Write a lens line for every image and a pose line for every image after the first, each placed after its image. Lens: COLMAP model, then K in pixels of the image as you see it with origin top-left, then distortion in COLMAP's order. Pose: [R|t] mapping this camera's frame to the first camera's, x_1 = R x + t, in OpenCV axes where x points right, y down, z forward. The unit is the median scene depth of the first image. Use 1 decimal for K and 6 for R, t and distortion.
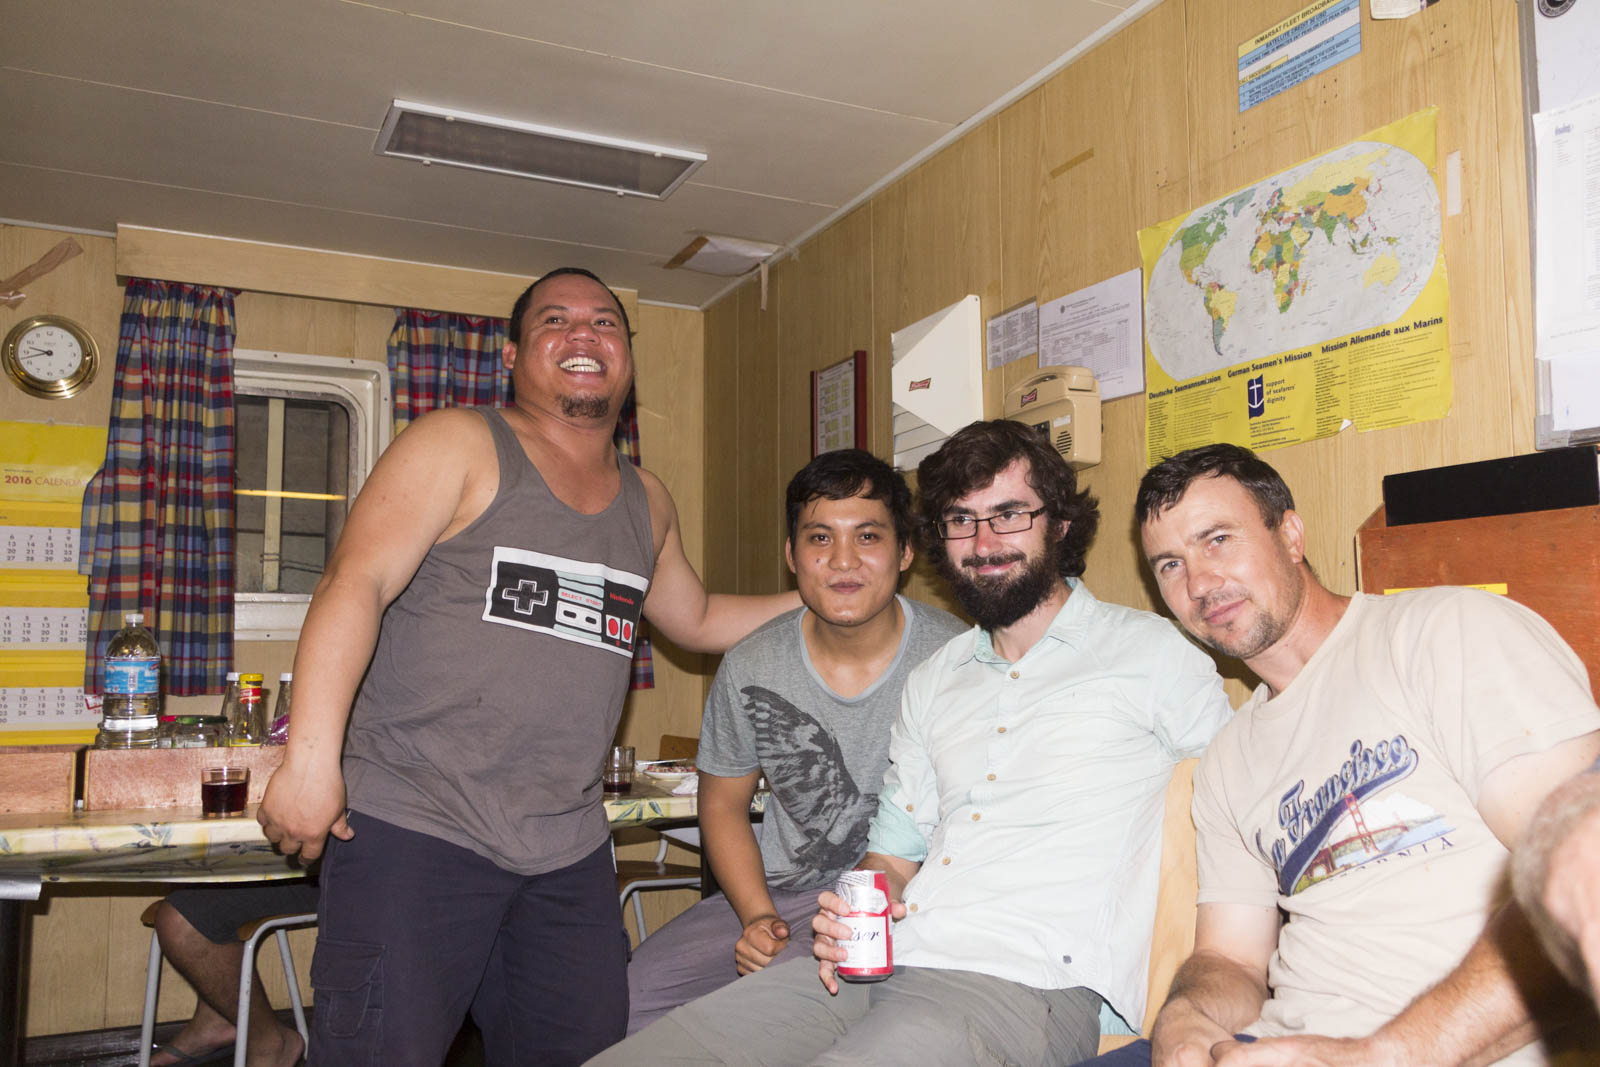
lens RADIAL K [[1306.0, 0, 806.1], [0, 1306.0, 540.3], [0, 0, 1]] dist [0.007183, -0.006802]
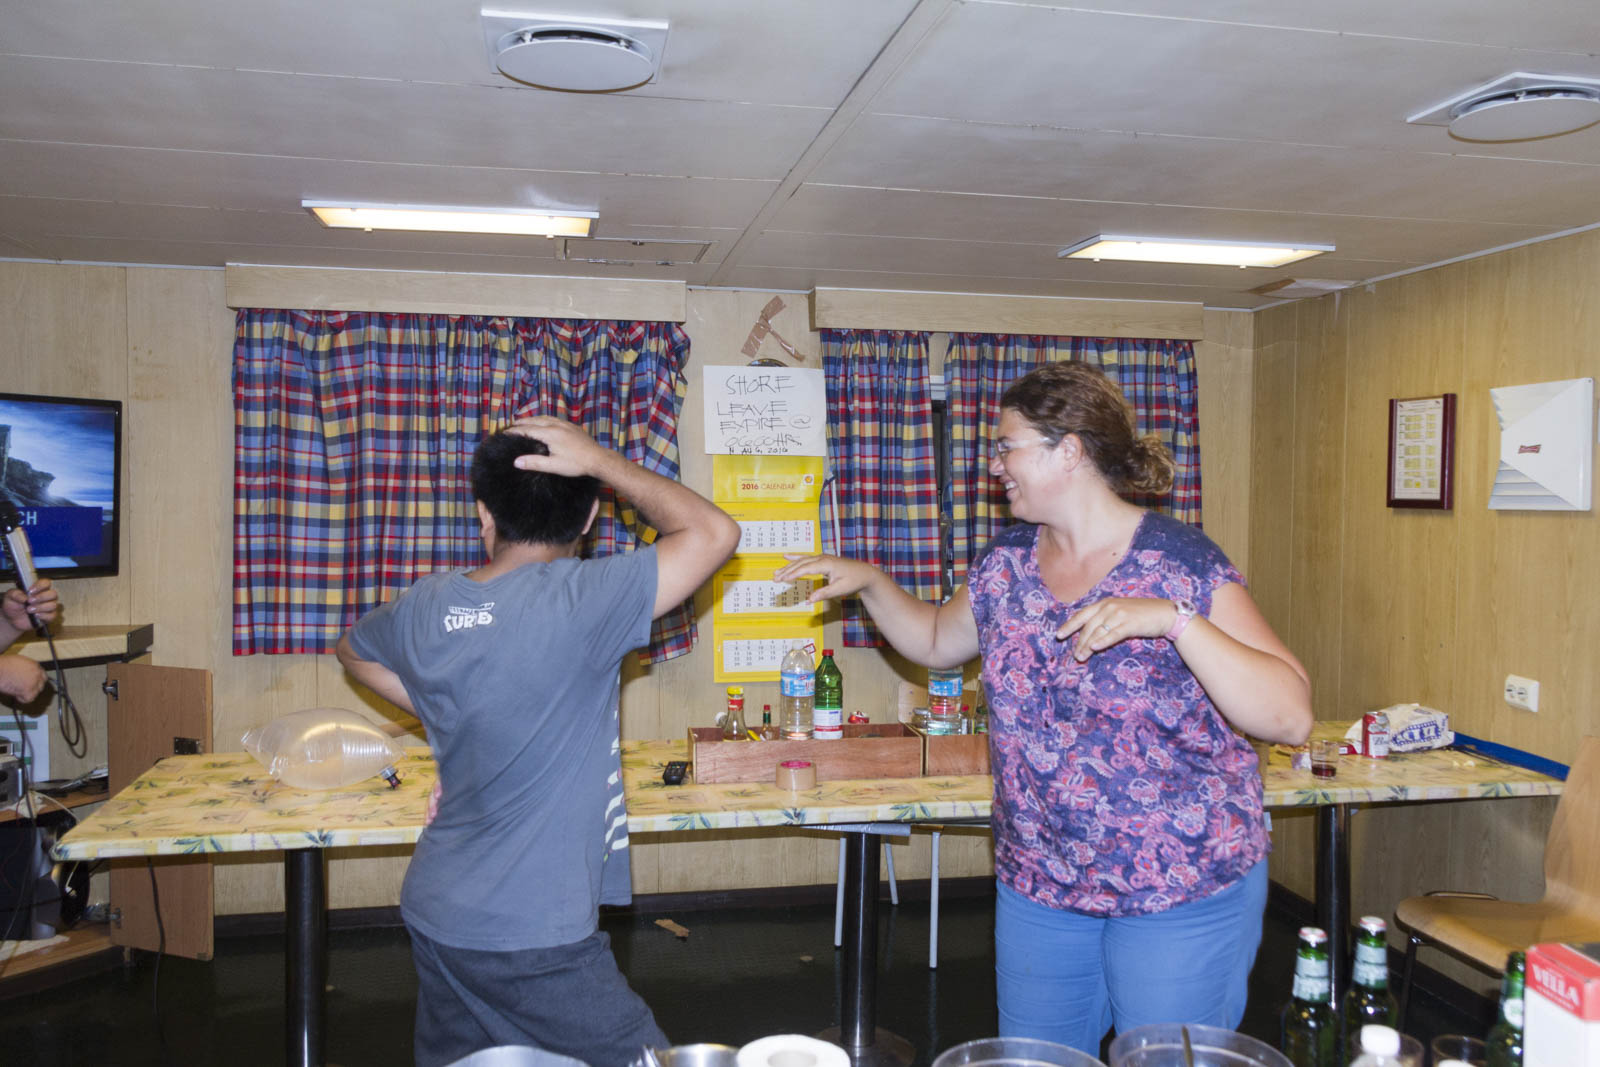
lens RADIAL K [[1306.0, 0, 799.9], [0, 1306.0, 531.1], [0, 0, 1]] dist [0.007183, -0.006802]
pose [[0.965693, 0.023249, -0.258645, -0.204989], [0.009416, 0.992195, 0.124343, -0.165839], [0.259517, -0.122513, 0.957936, -0.275488]]
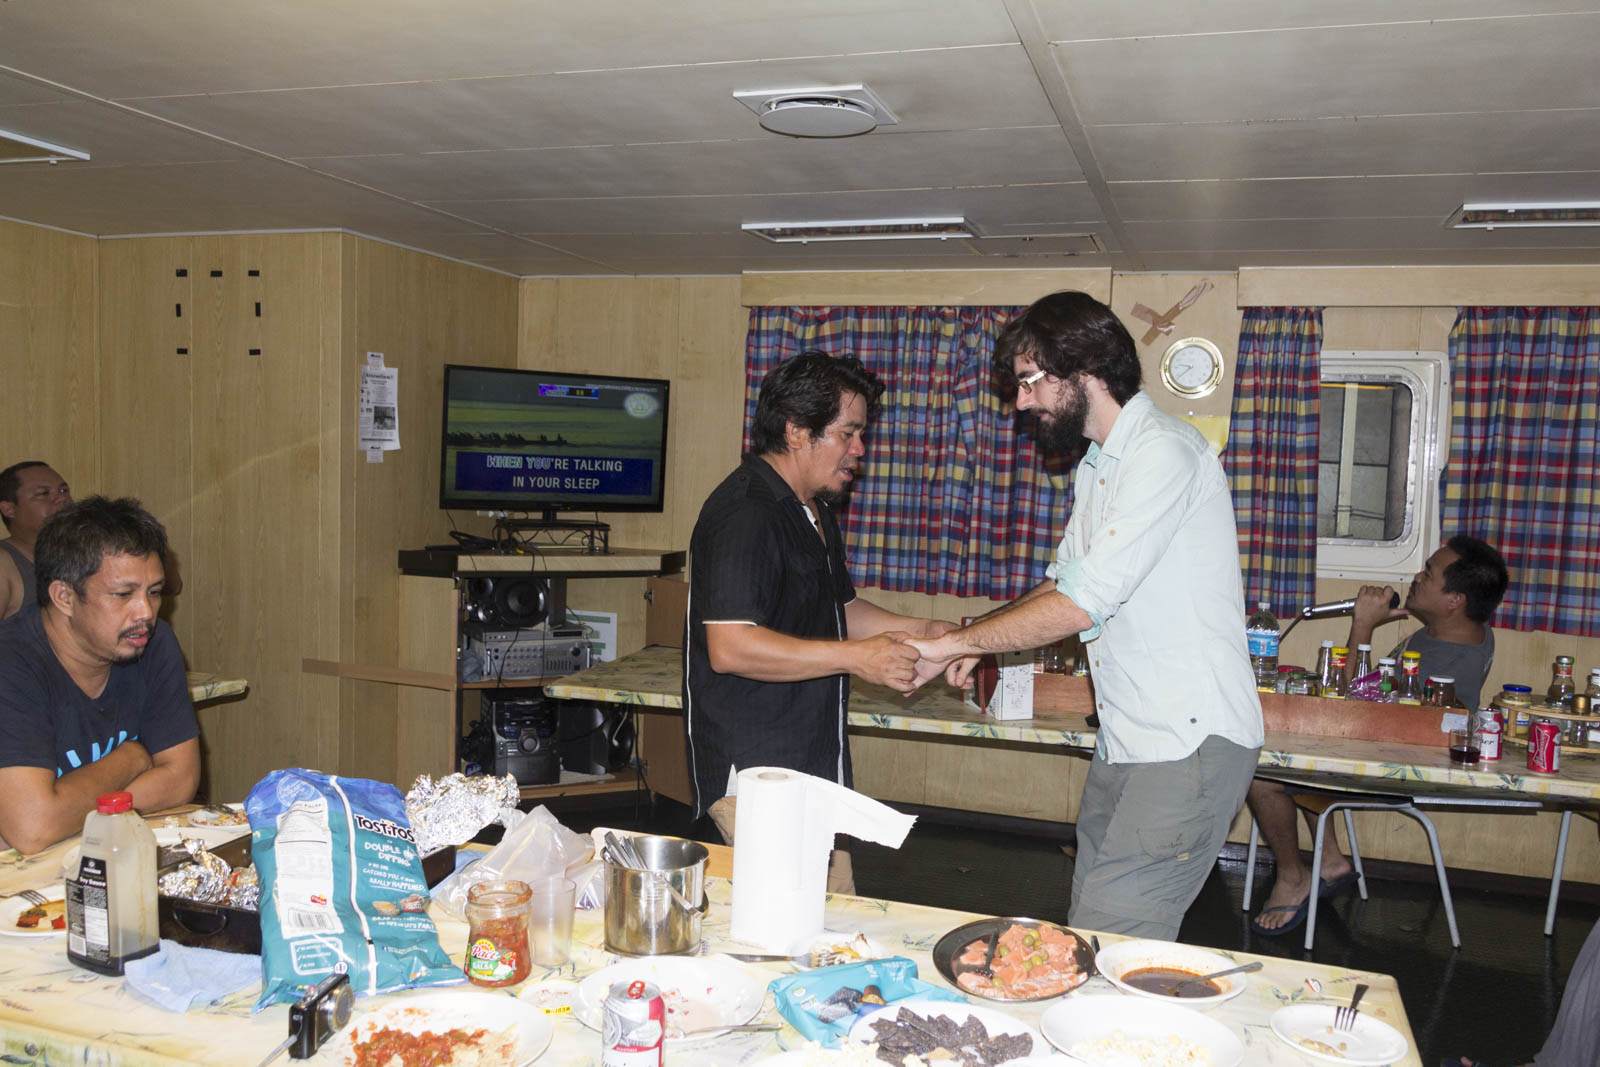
lens RADIAL K [[1306.0, 0, 797.4], [0, 1306.0, 533.3], [0, 0, 1]] dist [0.007183, -0.006802]
pose [[0.722113, 0.075204, -0.687676, 0.093236], [0.027436, 0.990178, 0.137096, -0.170179], [0.691231, -0.117866, 0.712957, -0.311817]]
